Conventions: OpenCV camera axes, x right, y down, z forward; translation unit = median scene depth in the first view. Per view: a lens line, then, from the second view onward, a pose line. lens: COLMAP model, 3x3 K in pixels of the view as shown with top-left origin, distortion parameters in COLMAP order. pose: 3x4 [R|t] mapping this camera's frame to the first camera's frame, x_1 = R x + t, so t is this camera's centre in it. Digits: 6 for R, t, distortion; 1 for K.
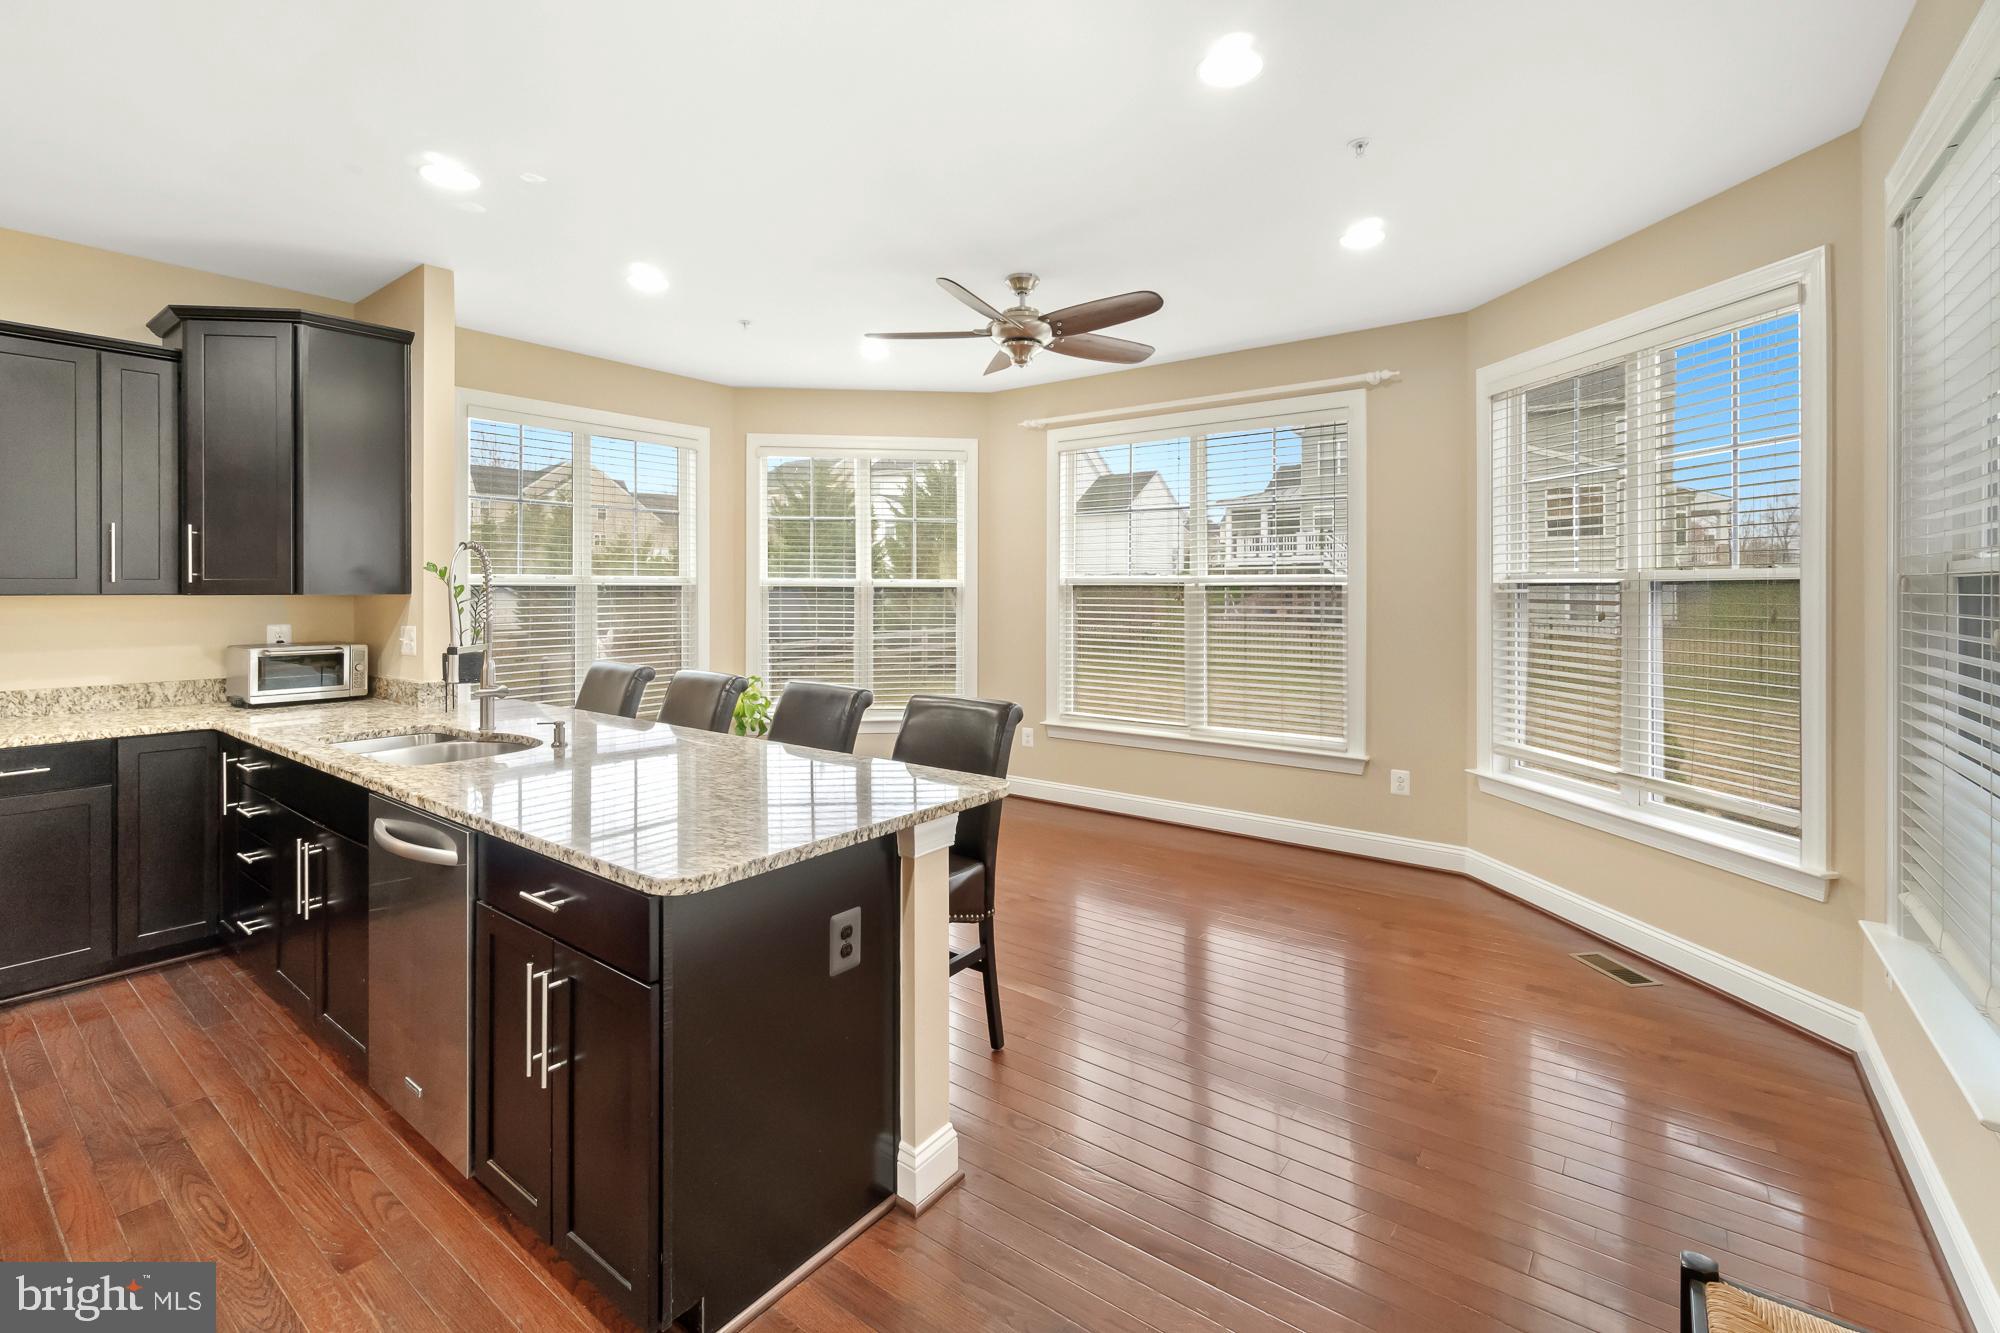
lens RADIAL K [[876.1, 0, 998.1], [0, 876.1, 598.4], [0, 0, 1]] dist [-0.031859, 0.000002]
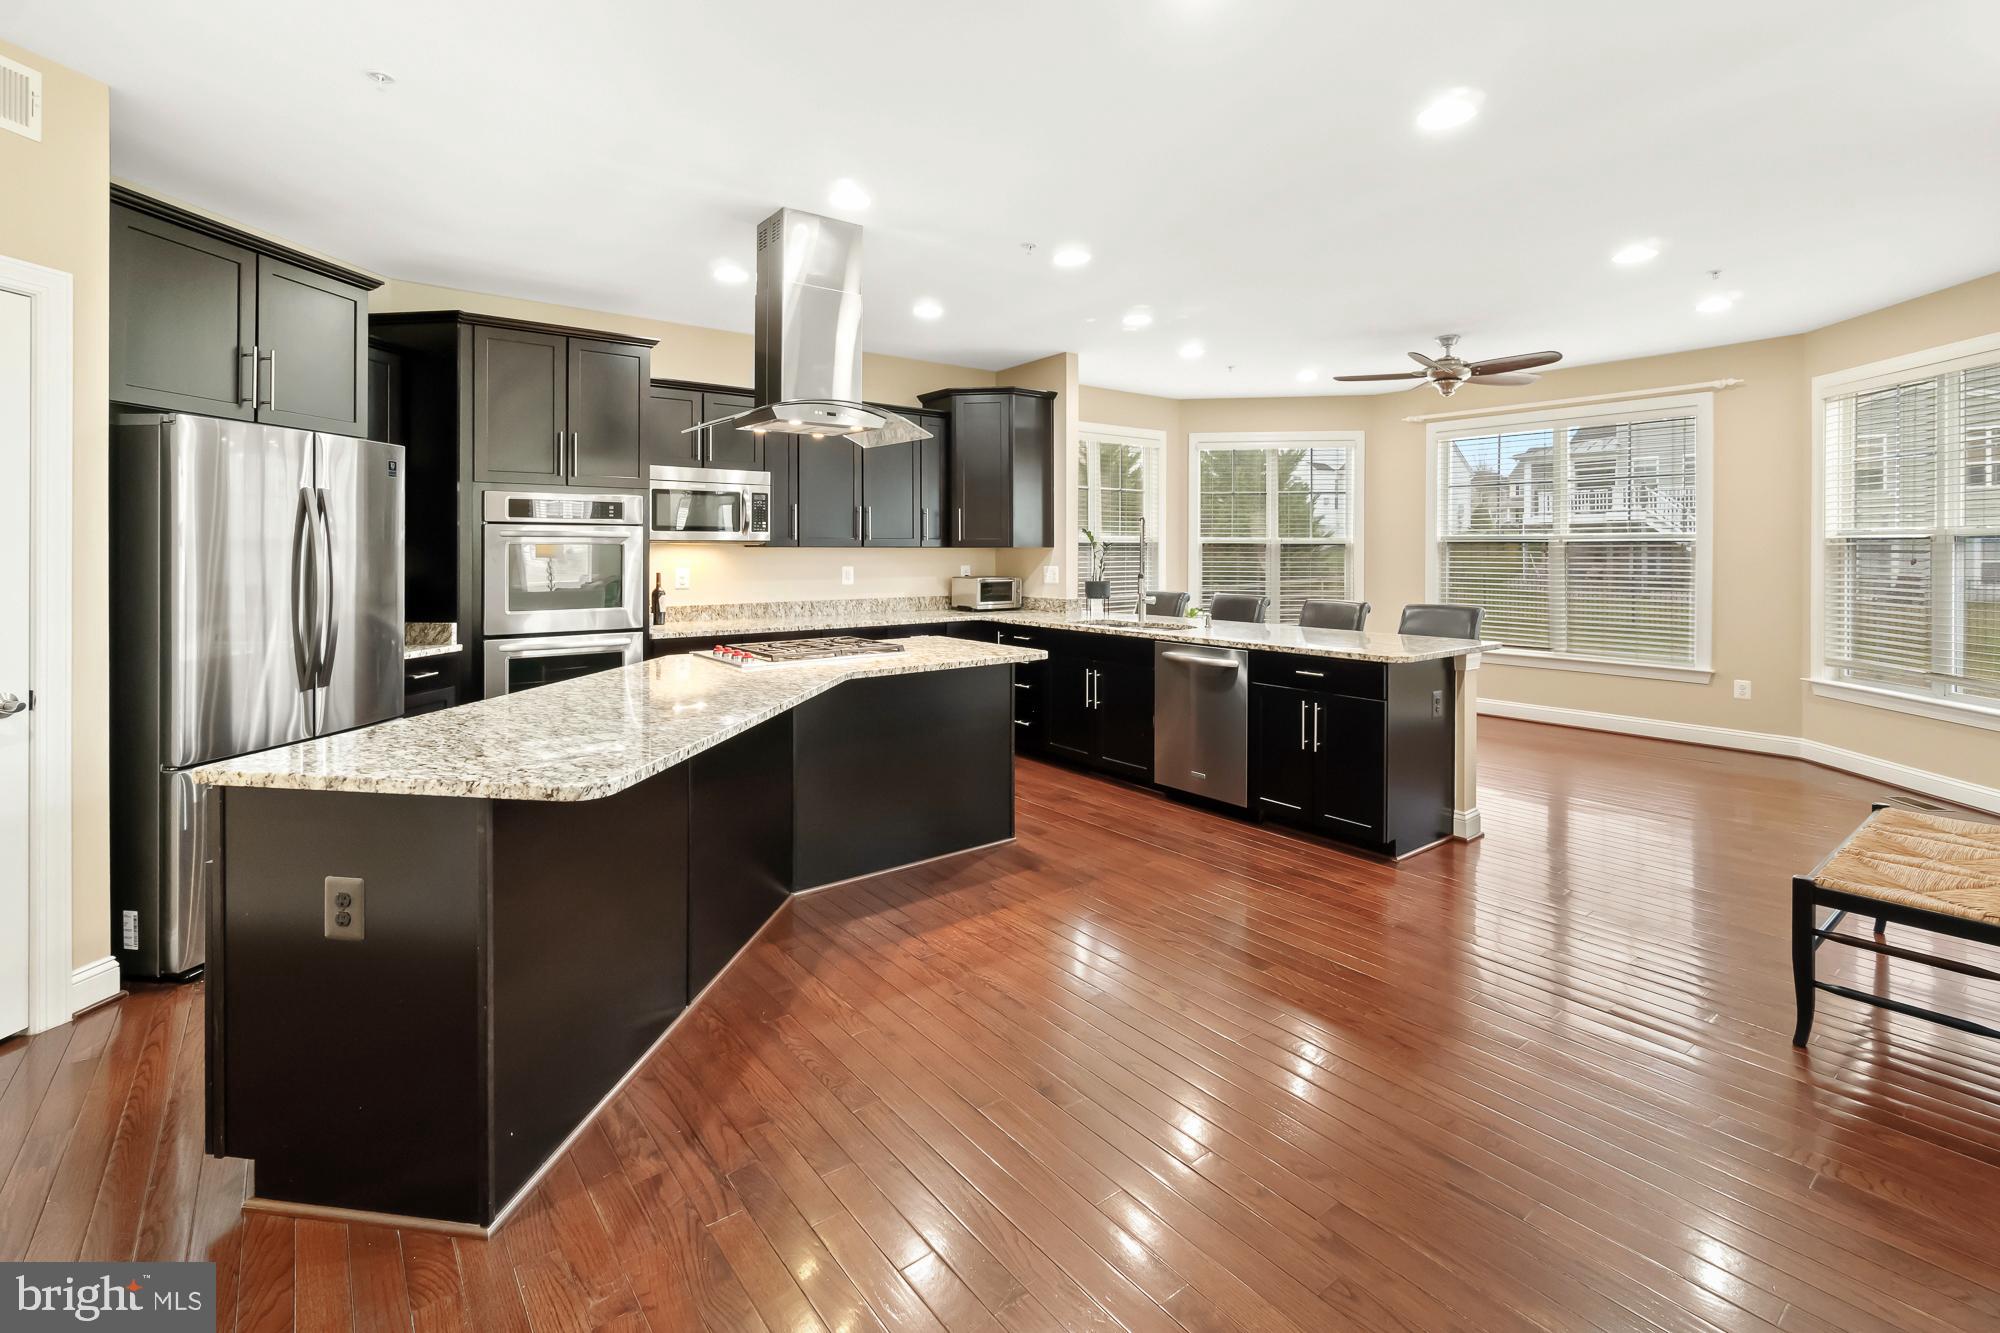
lens RADIAL K [[900.6, 0, 1005.2], [0, 900.6, 563.1], [0, 0, 1]] dist [-0.000610, -0.000058]
pose [[0.967358, 0.003067, -0.253396, -0.316691], [-0.002253, 0.999991, 0.003502, 0.019787], [0.253404, -0.002817, 0.967356, -0.699181]]
